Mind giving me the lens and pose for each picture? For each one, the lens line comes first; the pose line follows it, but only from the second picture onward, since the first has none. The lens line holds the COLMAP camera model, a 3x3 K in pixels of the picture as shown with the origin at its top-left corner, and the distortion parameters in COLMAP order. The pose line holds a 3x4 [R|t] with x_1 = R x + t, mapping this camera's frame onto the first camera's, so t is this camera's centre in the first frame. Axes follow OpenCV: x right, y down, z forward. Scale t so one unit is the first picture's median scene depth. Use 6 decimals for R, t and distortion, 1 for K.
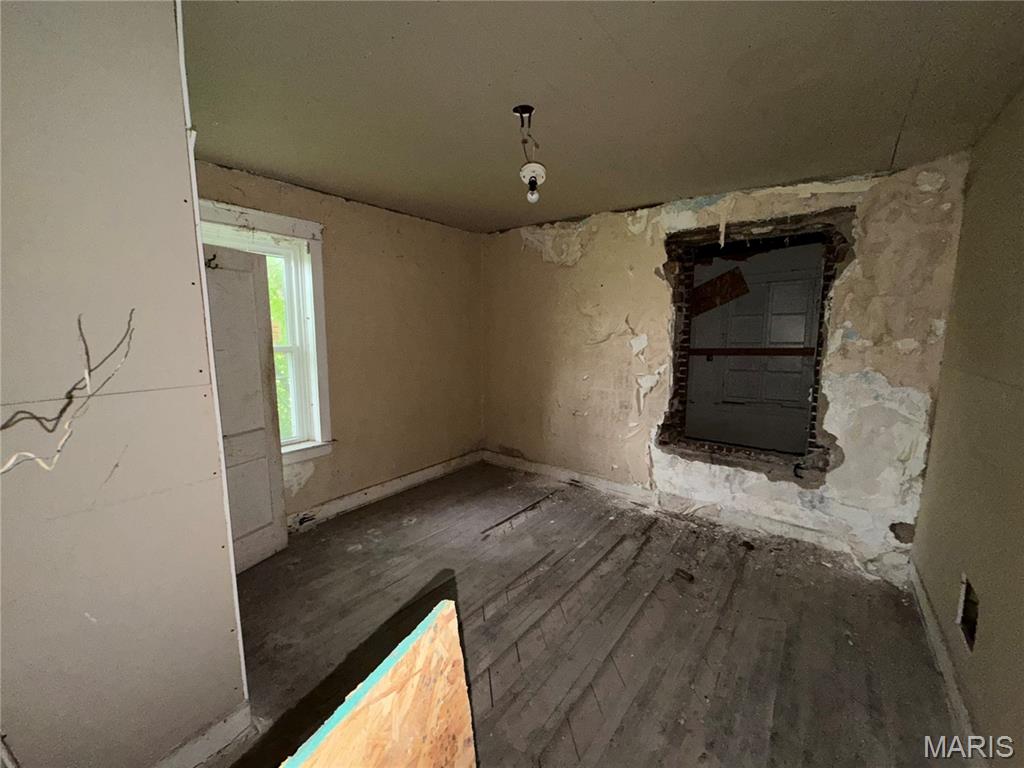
lens RADIAL K [[408.2, 0, 507.3], [0, 408.2, 384.7], [0, 0, 1]] dist [-0.000692, 0.000353]
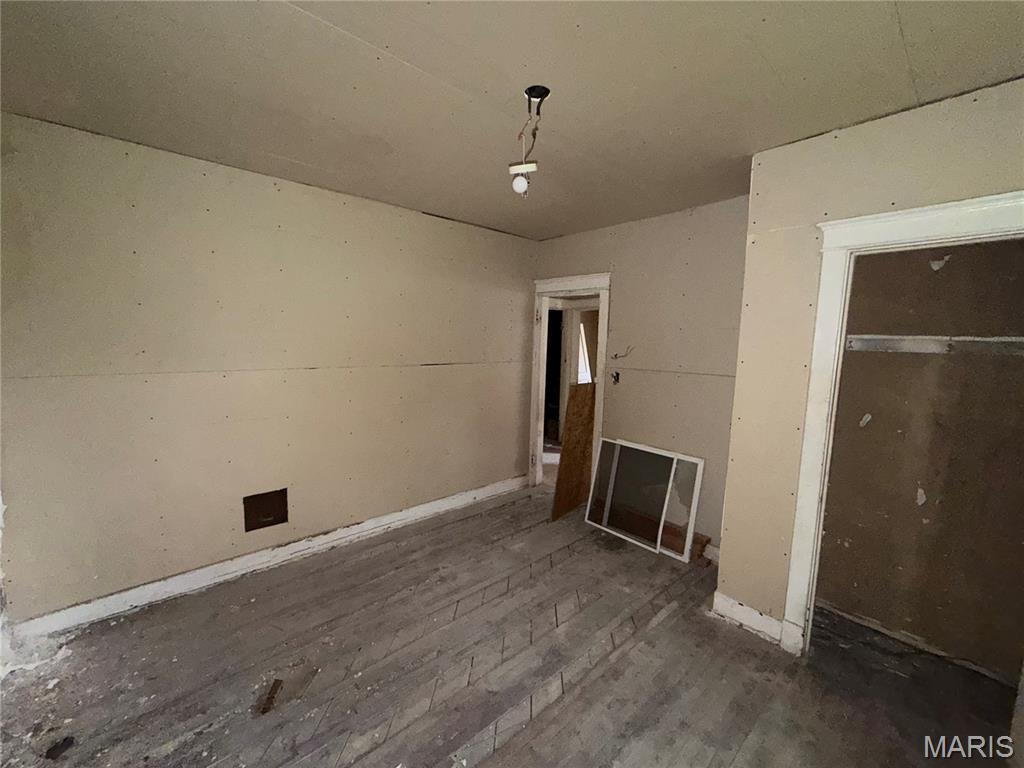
lens RADIAL K [[408.2, 0, 507.3], [0, 408.2, 384.7], [0, 0, 1]] dist [-0.000692, 0.000353]
pose [[-0.984161, -0.047171, 0.170888, -0.051973], [-0.003946, 0.969541, 0.244899, -0.213954], [-0.177235, 0.240345, -0.954370, 1.435991]]
